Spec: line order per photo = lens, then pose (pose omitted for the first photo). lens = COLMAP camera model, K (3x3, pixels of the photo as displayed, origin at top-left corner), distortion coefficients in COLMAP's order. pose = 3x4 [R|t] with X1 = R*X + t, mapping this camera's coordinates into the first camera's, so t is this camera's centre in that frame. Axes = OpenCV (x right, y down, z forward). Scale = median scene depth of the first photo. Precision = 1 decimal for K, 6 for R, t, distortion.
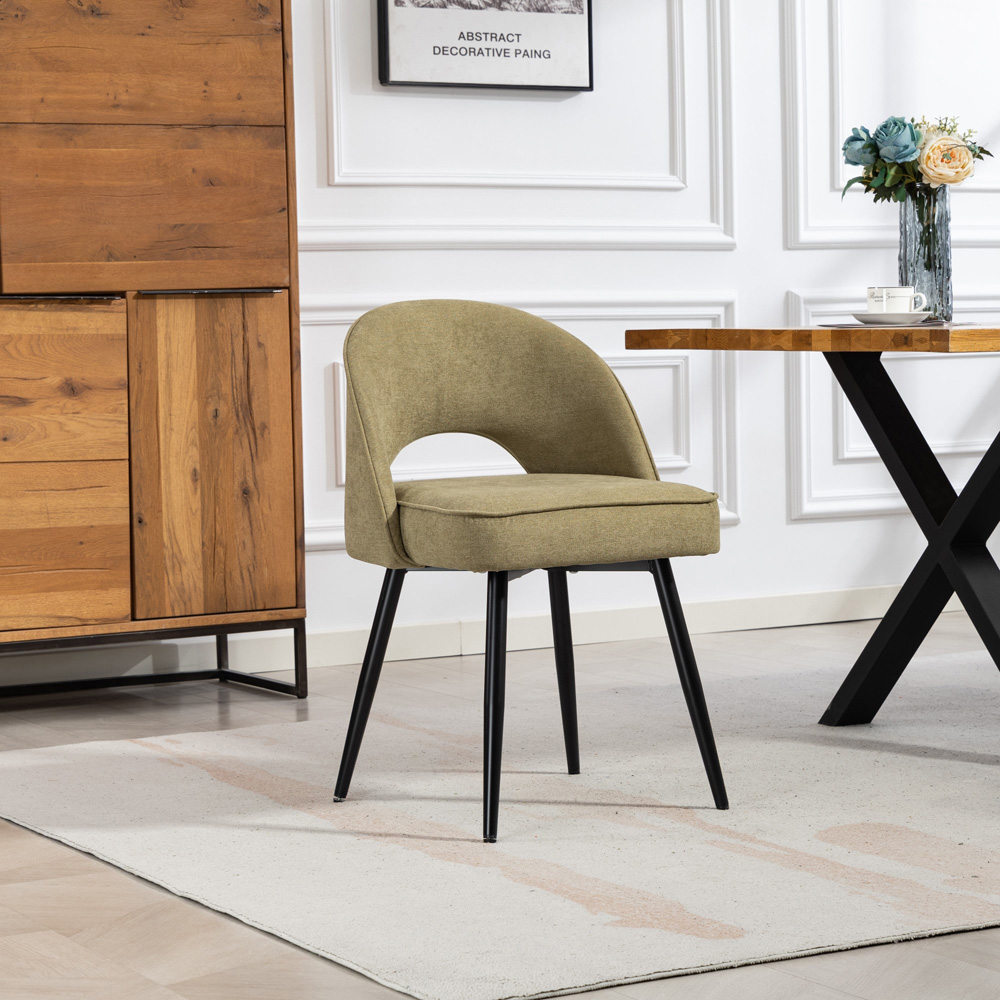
lens RADIAL K [[2695.2, 0, 500.0], [0, 2695.2, 500.0], [0, 0, 1]] dist [0.048210, -0.066355]
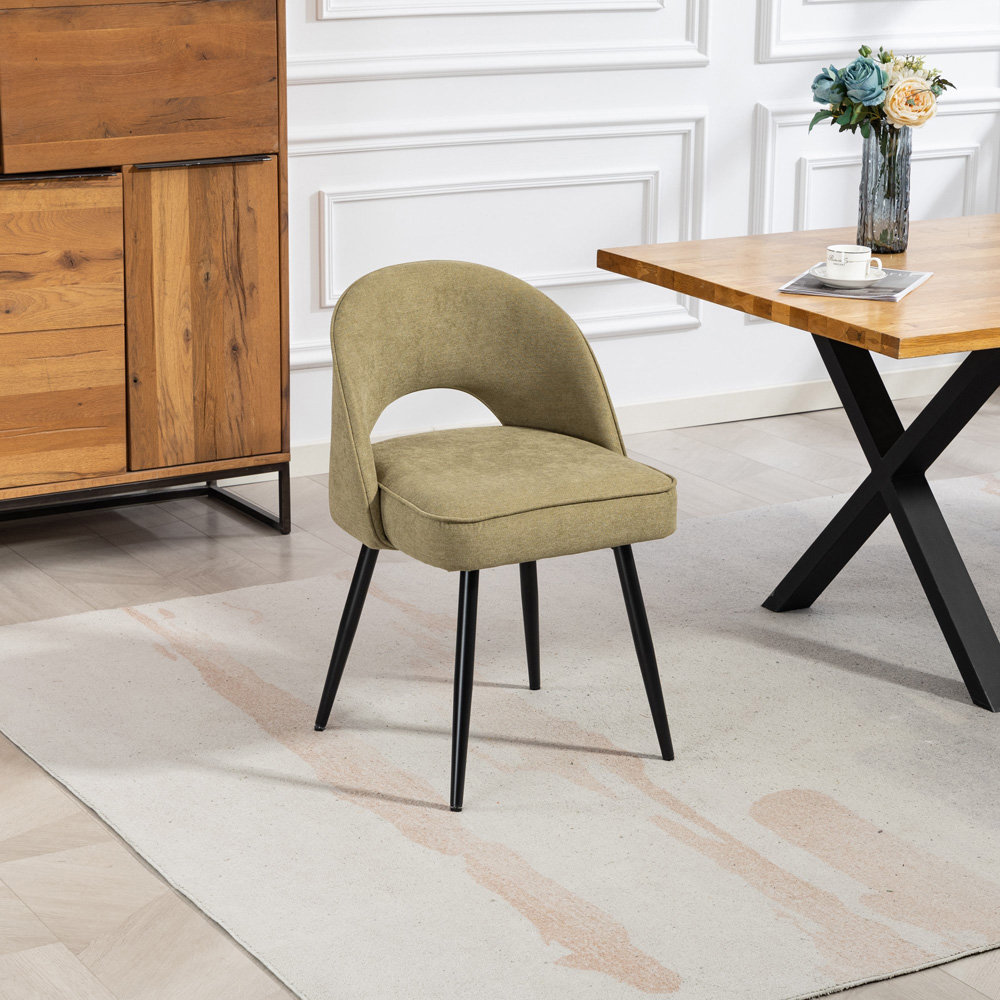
lens RADIAL K [[2588.2, 0, 500.0], [0, 2588.2, 500.0], [0, 0, 1]] dist [0.038080, 0.009482]
pose [[0.999517, 0.027325, 0.014802, -0.003659], [-0.029729, 0.979484, 0.199319, -0.155566], [-0.009052, -0.199663, 0.979823, -0.010734]]
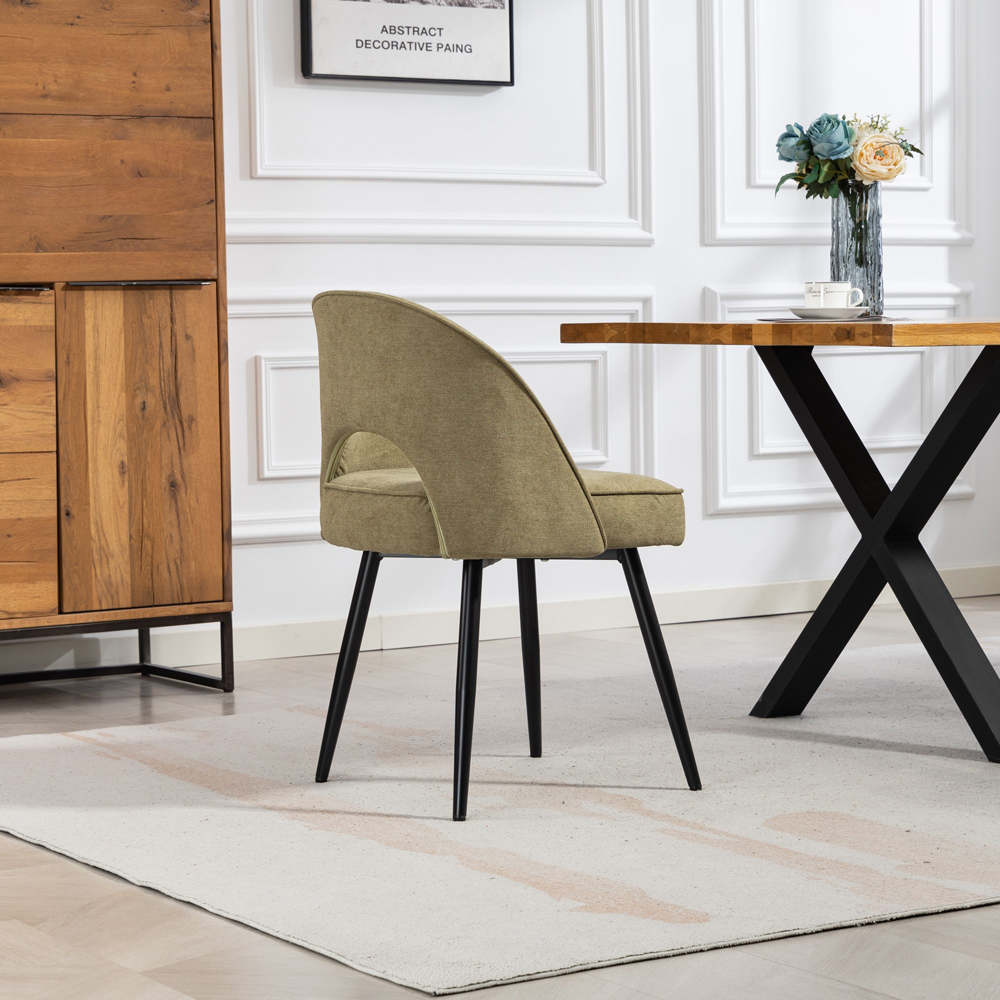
lens RADIAL K [[2720.2, 0, 500.0], [0, 2720.2, 500.0], [0, 0, 1]] dist [0.029052, 0.210210]
pose [[0.998781, 0.001925, 0.049320, -0.024040], [-0.001930, 0.999998, 0.000043, 0.002413], [-0.049320, -0.000138, 0.998783, -0.010115]]
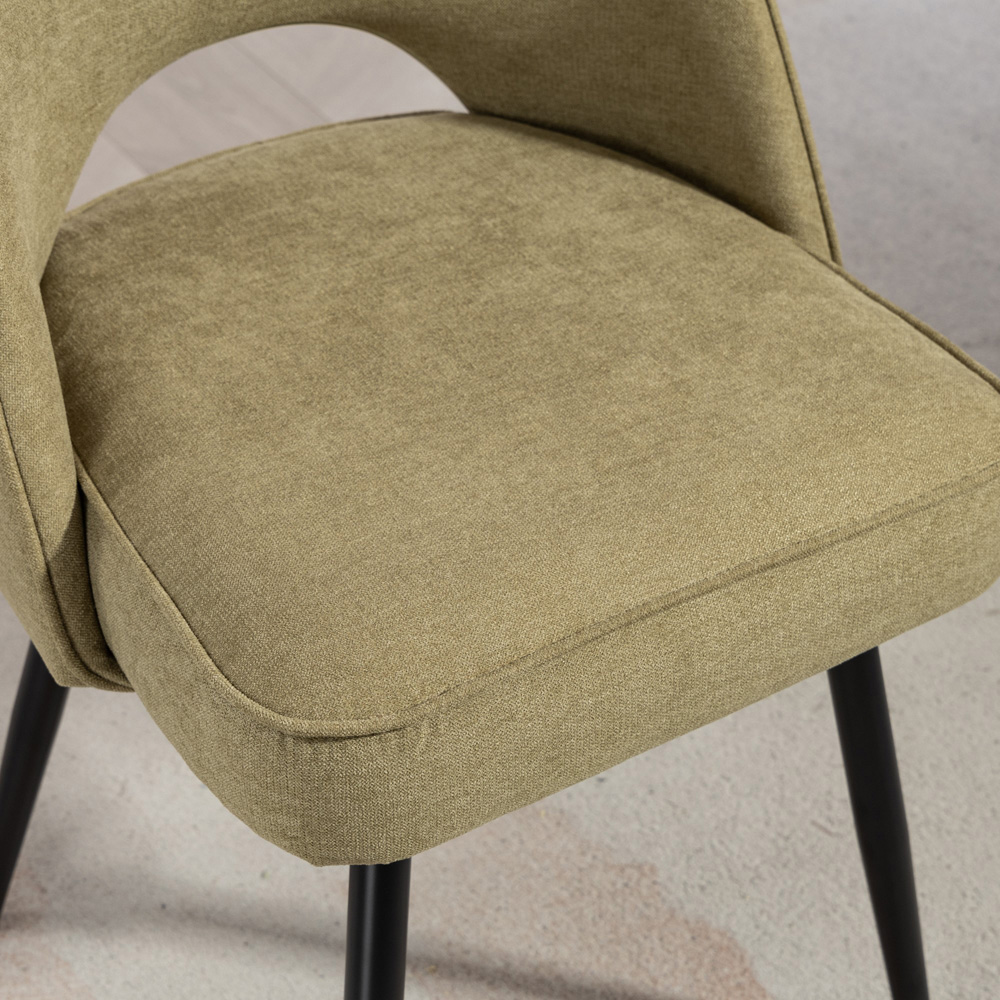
lens RADIAL K [[2588.2, 0, 500.0], [0, 2588.2, 500.0], [0, 0, 1]] dist [0.038080, 0.009482]
pose [[0.997644, 0.006973, 0.068247, -0.006551], [-0.042960, 0.839105, 0.542271, -0.131971], [-0.053485, -0.543925, 0.837427, 0.567307]]
